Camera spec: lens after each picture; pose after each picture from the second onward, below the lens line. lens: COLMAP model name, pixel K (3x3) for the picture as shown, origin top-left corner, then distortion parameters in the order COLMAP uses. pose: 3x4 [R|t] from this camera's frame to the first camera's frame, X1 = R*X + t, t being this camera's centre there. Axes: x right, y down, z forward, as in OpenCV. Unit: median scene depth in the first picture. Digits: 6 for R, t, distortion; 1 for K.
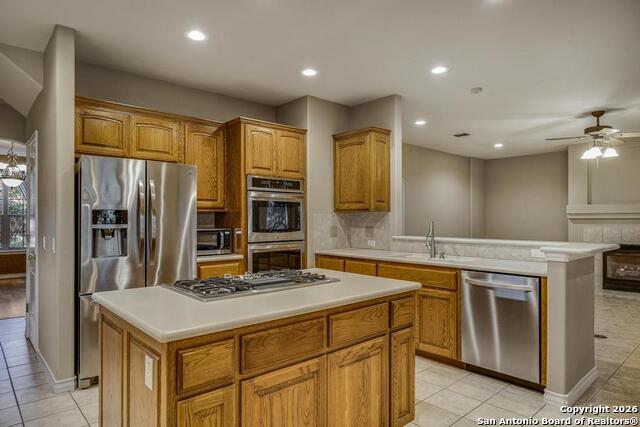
lens RADIAL K [[388.4, 0, 320.0], [0, 388.4, 213.5], [0, 0, 1]] dist [-0.001228, -0.000911]
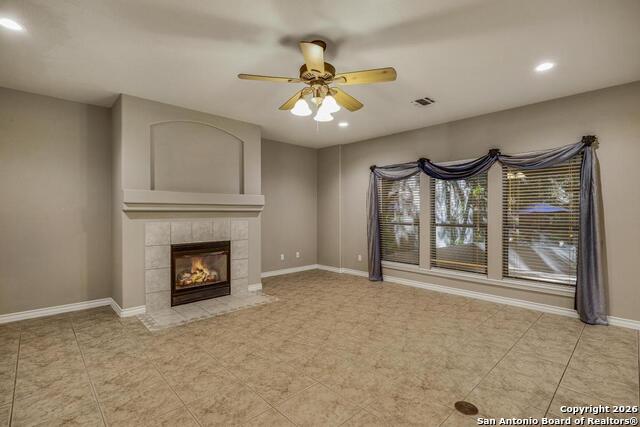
lens RADIAL K [[302.5, 0, 311.9], [0, 302.5, 213.3], [0, 0, 1]] dist [-0.002502, -0.000273]
pose [[-0.009229, -0.002169, 0.999955, 0.219998], [-0.012395, 0.999921, 0.002055, 0.018201], [-0.999881, -0.012376, -0.009255, 1.051854]]
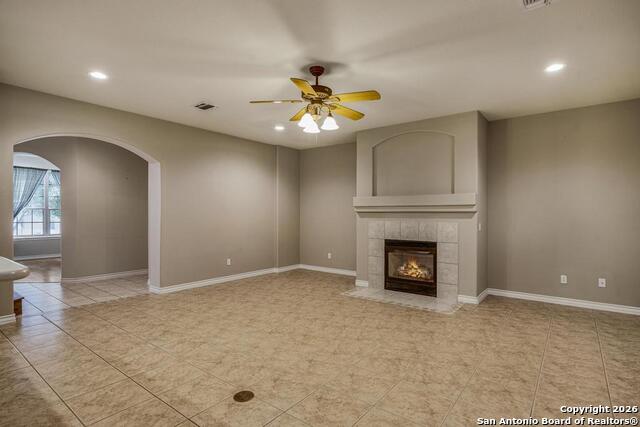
lens RADIAL K [[327.4, 0, 320.0], [0, 327.4, 213.5], [0, 0, 1]] dist [-0.001660, -0.000191]
pose [[0.985341, 0.002831, 0.170575, 0.637461], [-0.005110, 0.999903, 0.012923, 0.010642], [-0.170522, -0.013605, 0.985260, 0.382084]]
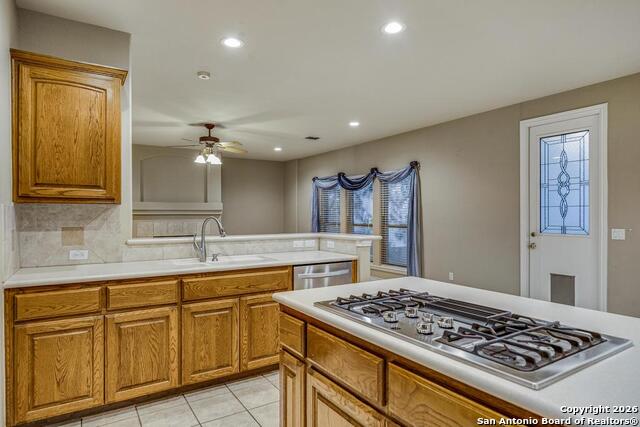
lens RADIAL K [[371.8, 0, 304.6], [0, 371.8, 213.0], [0, 0, 1]] dist [-0.003525, -0.000875]
pose [[0.192070, 0.004867, 0.981369, -0.355298], [-0.010728, 0.999938, -0.002859, 0.008340], [-0.981323, -0.009979, 0.192111, 0.513249]]
